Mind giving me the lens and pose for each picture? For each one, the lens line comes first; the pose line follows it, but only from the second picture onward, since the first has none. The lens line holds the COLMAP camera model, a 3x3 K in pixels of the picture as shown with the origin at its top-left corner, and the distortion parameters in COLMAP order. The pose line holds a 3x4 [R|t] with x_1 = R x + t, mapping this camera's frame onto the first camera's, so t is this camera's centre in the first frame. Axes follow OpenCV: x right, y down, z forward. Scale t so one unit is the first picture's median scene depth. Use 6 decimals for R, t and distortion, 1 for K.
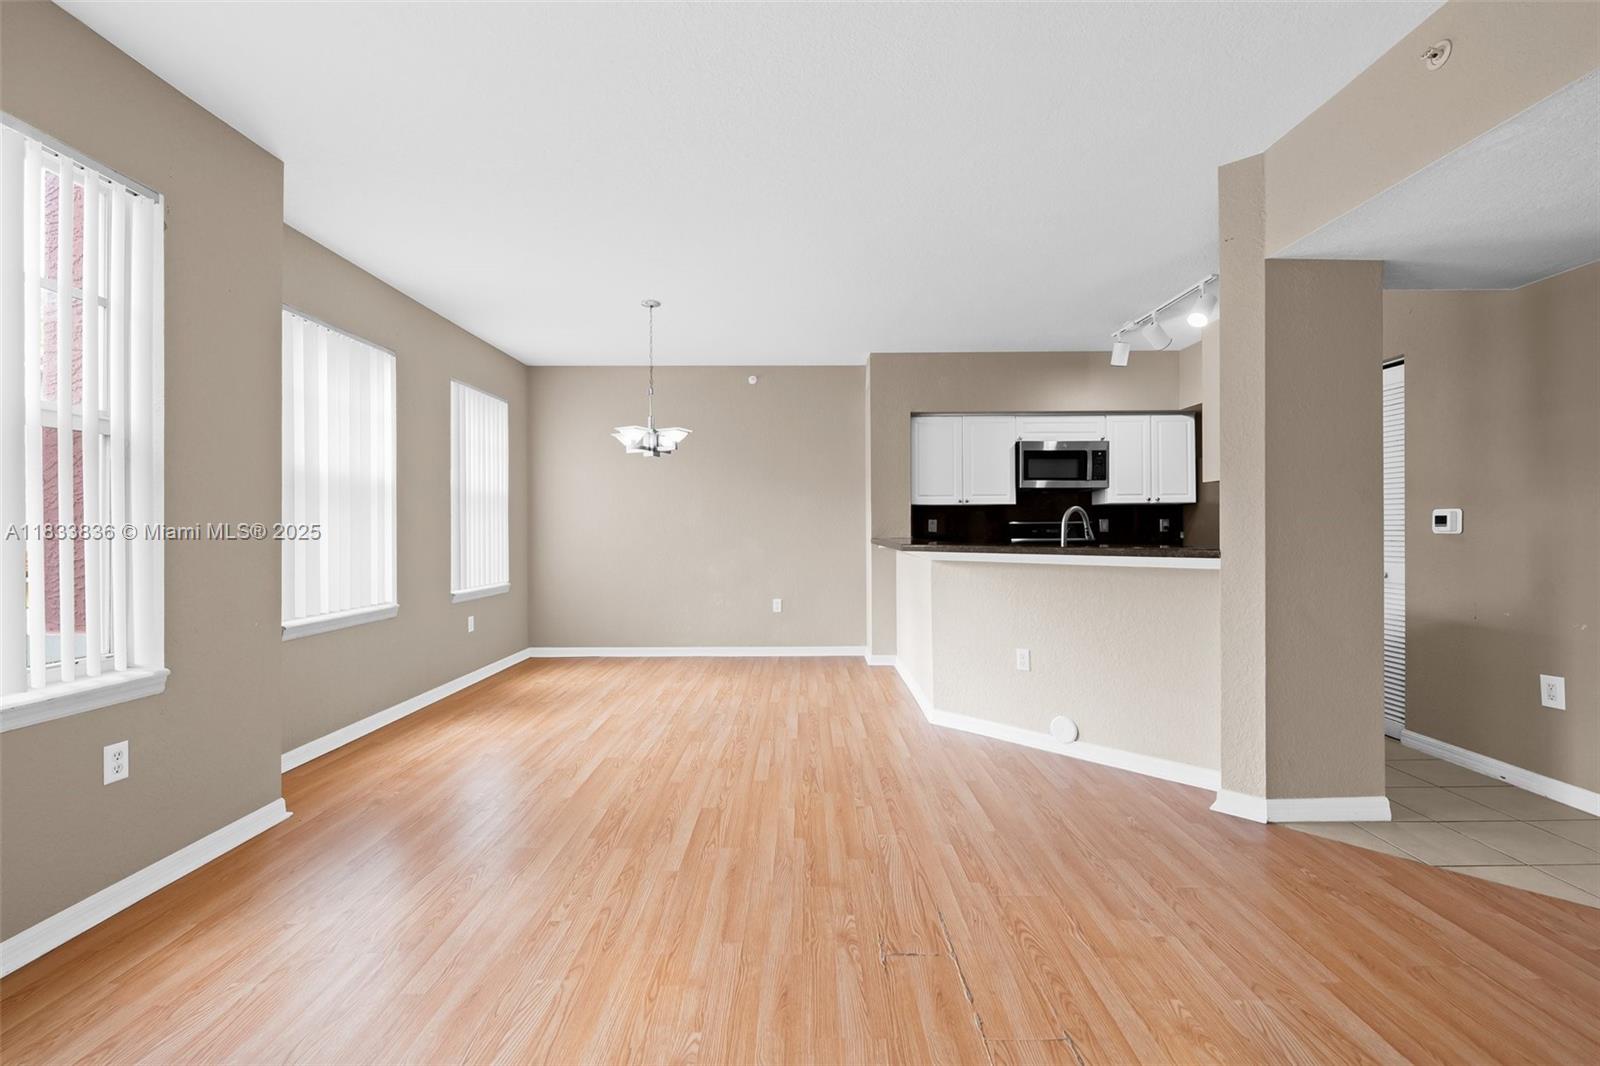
lens RADIAL K [[655.9, 0, 796.7], [0, 655.9, 524.3], [0, 0, 1]] dist [-0.003017, -0.001962]
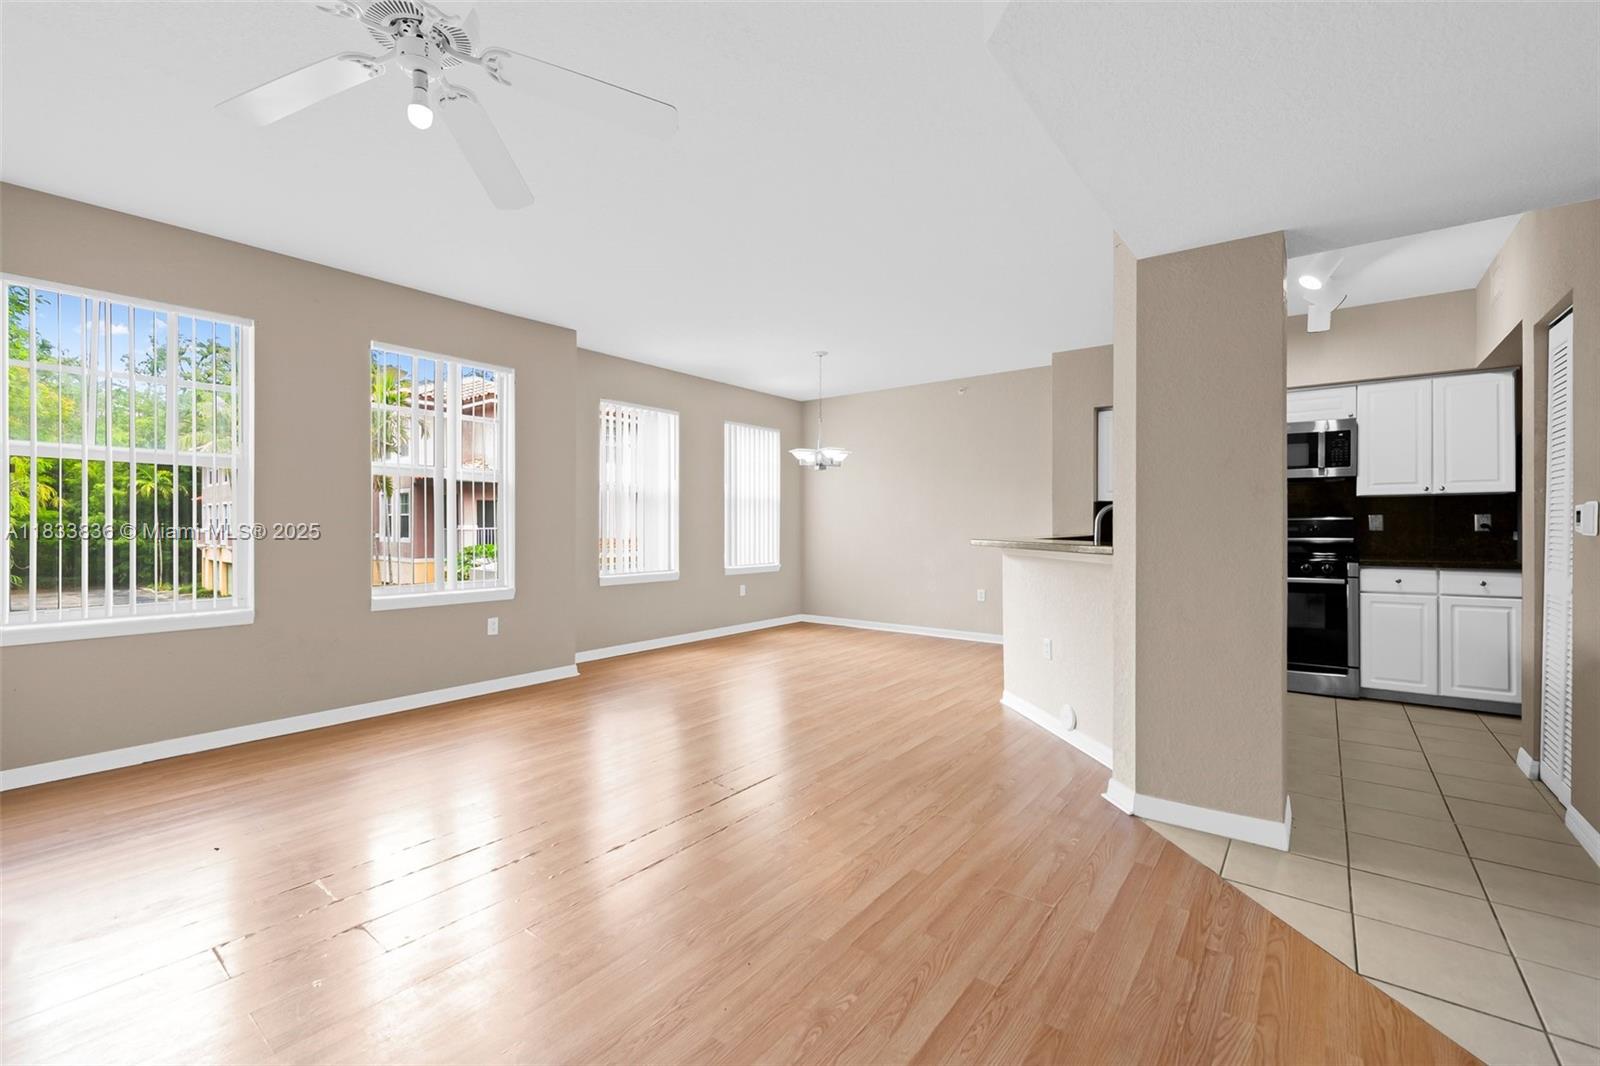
lens RADIAL K [[655.9, 0, 800.7], [0, 655.9, 525.7], [0, 0, 1]] dist [-0.003017, -0.001962]
pose [[0.794354, 0.004907, -0.607435, 0.775902], [0.000223, 0.999965, 0.008370, -0.002175], [0.607455, -0.006785, 0.794325, -0.102034]]
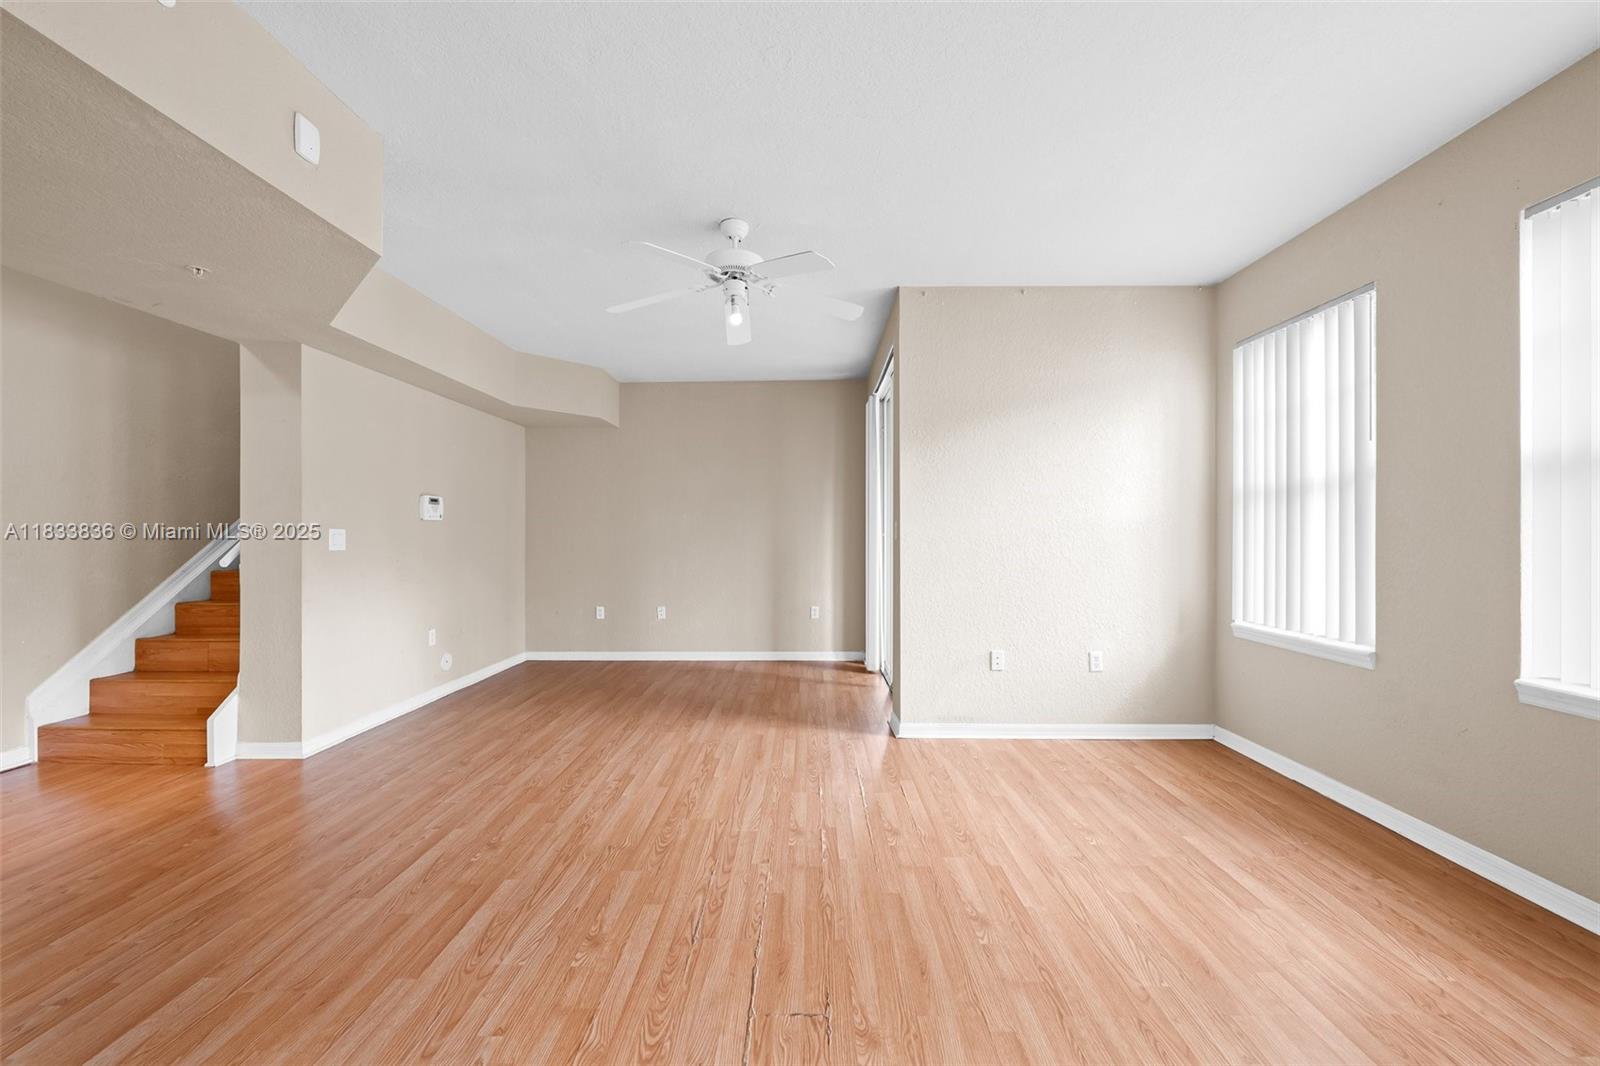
lens RADIAL K [[655.9, 0, 805.9], [0, 655.9, 532.5], [0, 0, 1]] dist [-0.003017, -0.001962]
pose [[-0.999987, 0.003557, 0.003741, 0.091400], [0.003521, 0.999948, -0.009567, -0.002863], [-0.003775, -0.009553, -0.999947, 1.121308]]
